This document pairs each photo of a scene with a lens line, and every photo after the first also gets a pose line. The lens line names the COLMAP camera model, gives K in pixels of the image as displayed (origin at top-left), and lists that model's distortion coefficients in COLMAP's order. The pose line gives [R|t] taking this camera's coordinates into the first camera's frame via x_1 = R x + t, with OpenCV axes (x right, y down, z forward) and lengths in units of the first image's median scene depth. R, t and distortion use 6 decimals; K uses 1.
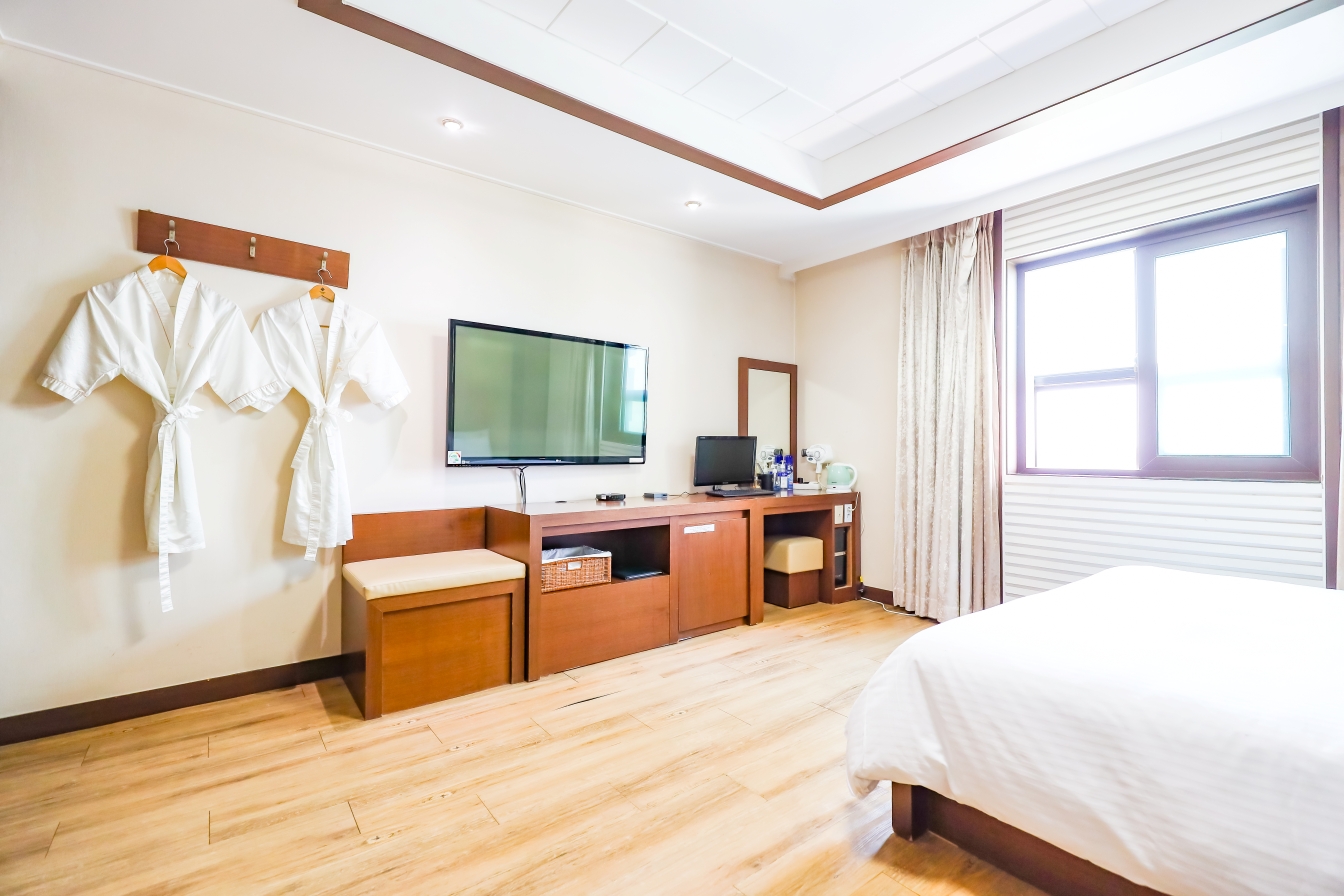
lens RADIAL K [[595.4, 0, 672.0], [0, 595.4, 448.0], [0, 0, 1]] dist [0.036893, -0.018571]
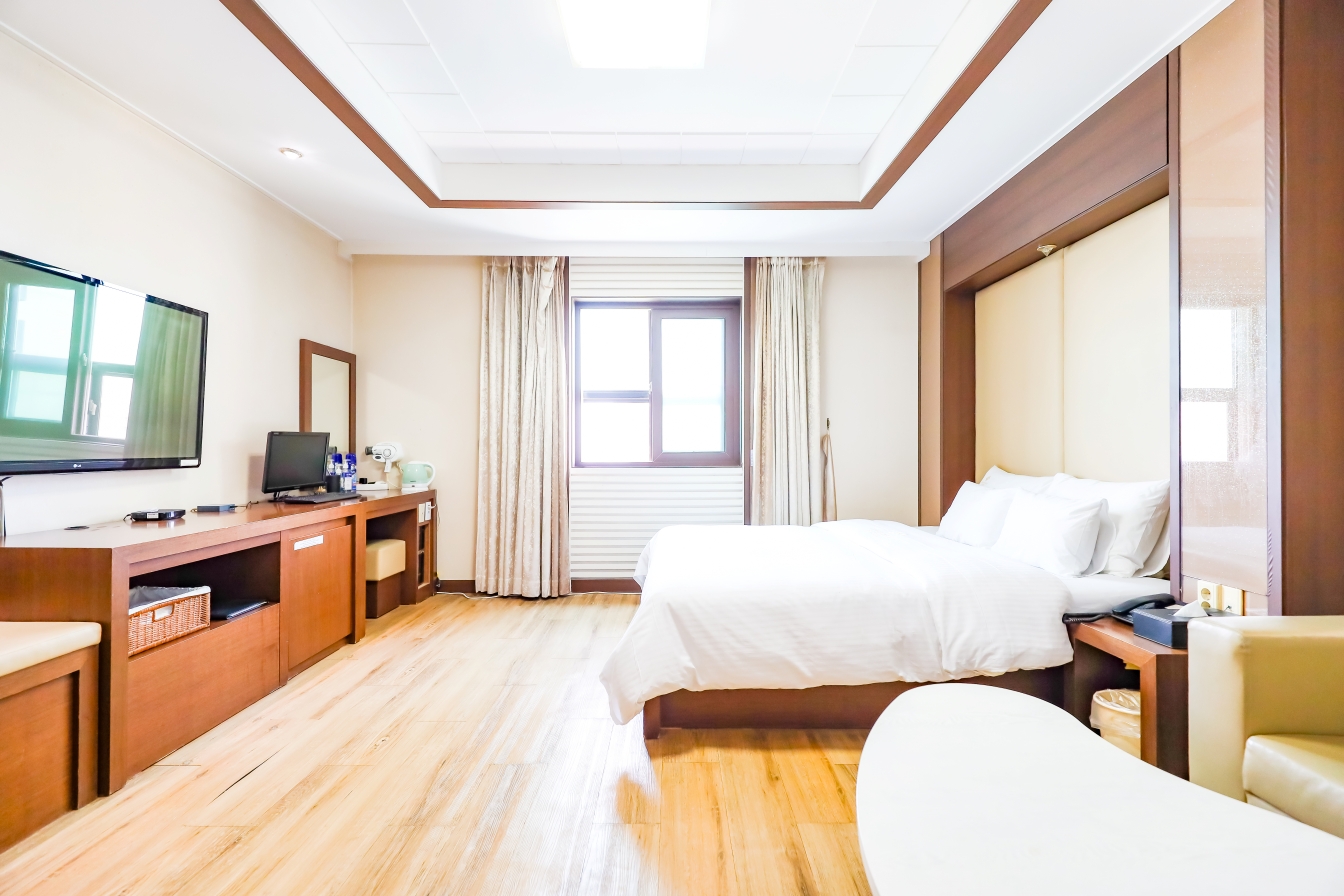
lens RADIAL K [[595.4, 0, 672.0], [0, 595.4, 448.0], [0, 0, 1]] dist [0.036893, -0.018571]
pose [[0.617215, -0.001364, 0.786793, -0.296694], [-0.004401, 0.999977, 0.005186, -0.004656], [-0.786782, -0.006663, 0.617195, 0.066006]]
